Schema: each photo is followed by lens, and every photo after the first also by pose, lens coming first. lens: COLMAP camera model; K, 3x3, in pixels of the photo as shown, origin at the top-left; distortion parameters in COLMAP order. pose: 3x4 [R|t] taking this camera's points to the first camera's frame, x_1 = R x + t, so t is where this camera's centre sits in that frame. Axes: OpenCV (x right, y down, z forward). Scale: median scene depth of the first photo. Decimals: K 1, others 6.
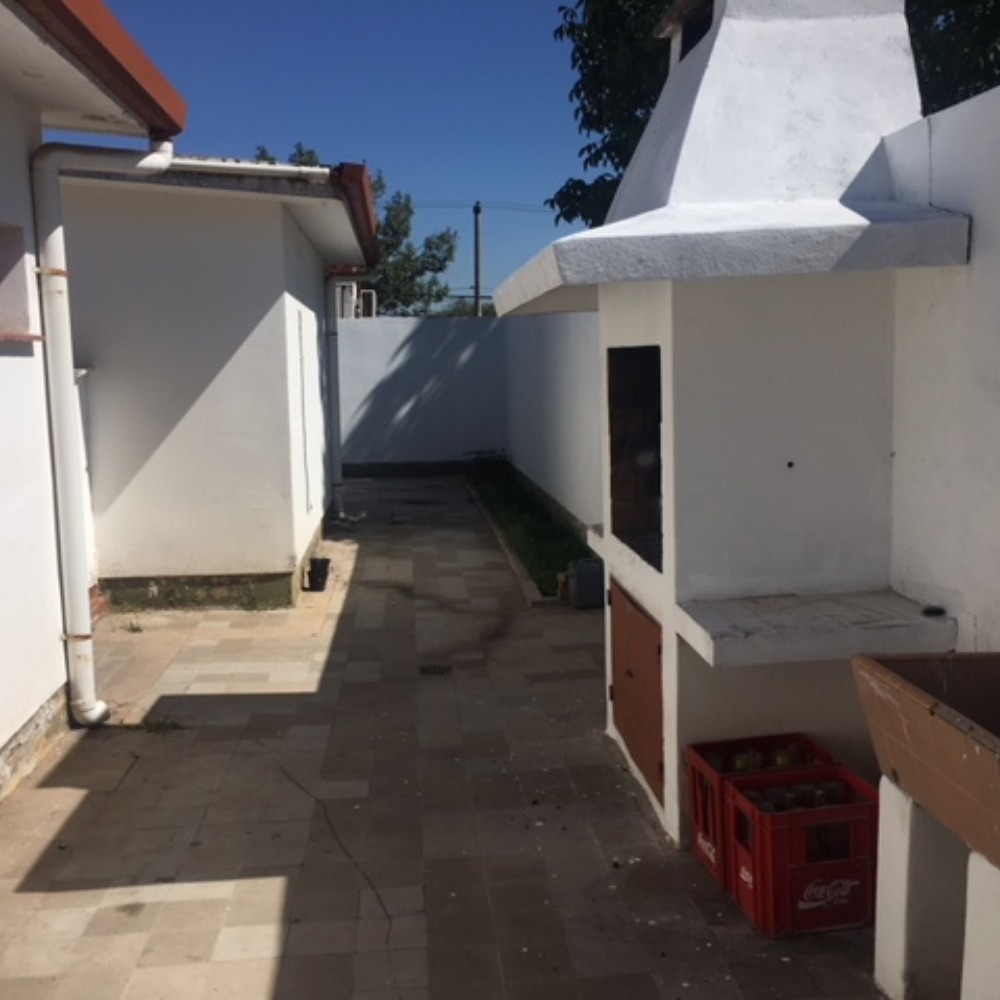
lens RADIAL K [[1084.5, 0, 498.5], [0, 1084.5, 486.5], [0, 0, 1]] dist [0.029627, -0.013581]
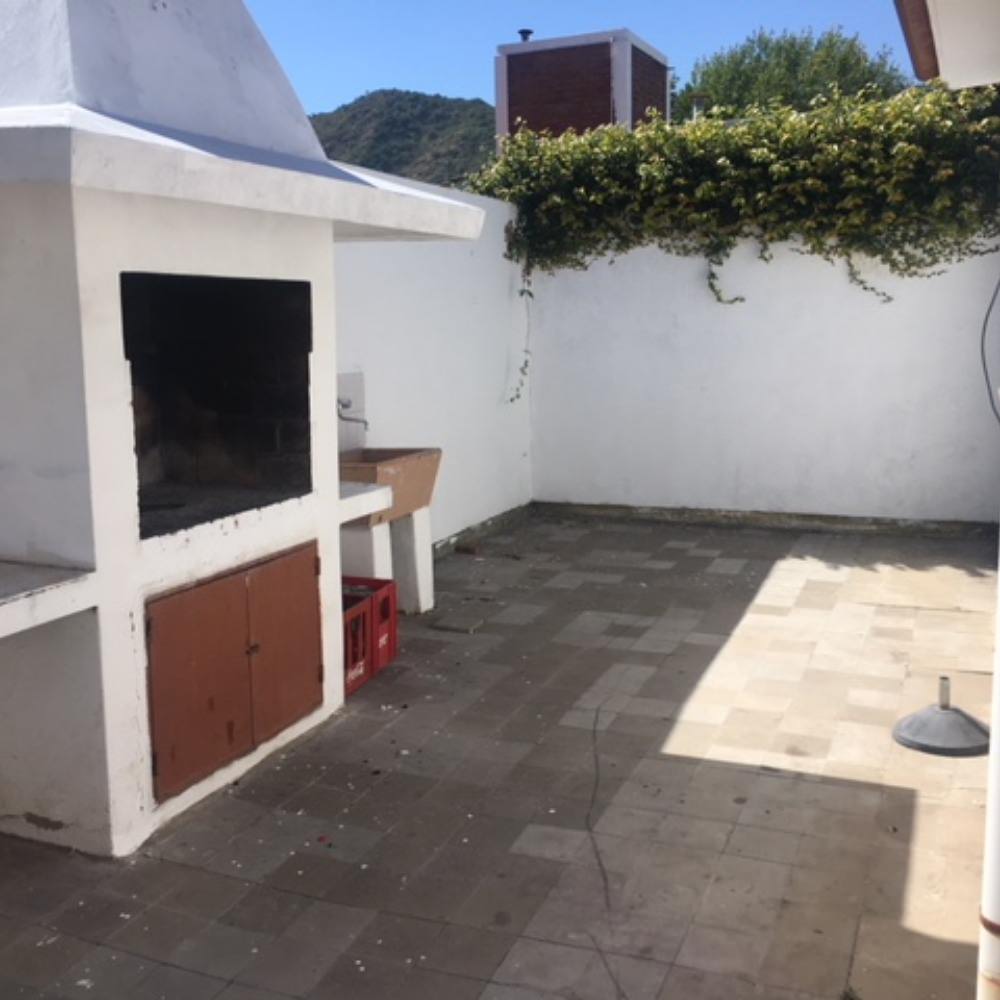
lens RADIAL K [[1084.5, 0, 498.5], [0, 1084.5, 486.5], [0, 0, 1]] dist [0.029627, -0.013581]
pose [[-0.878274, -0.037101, 0.476715, -0.317594], [0.093069, 0.964653, 0.246542, -0.104759], [-0.469012, 0.260899, -0.843777, 1.086263]]
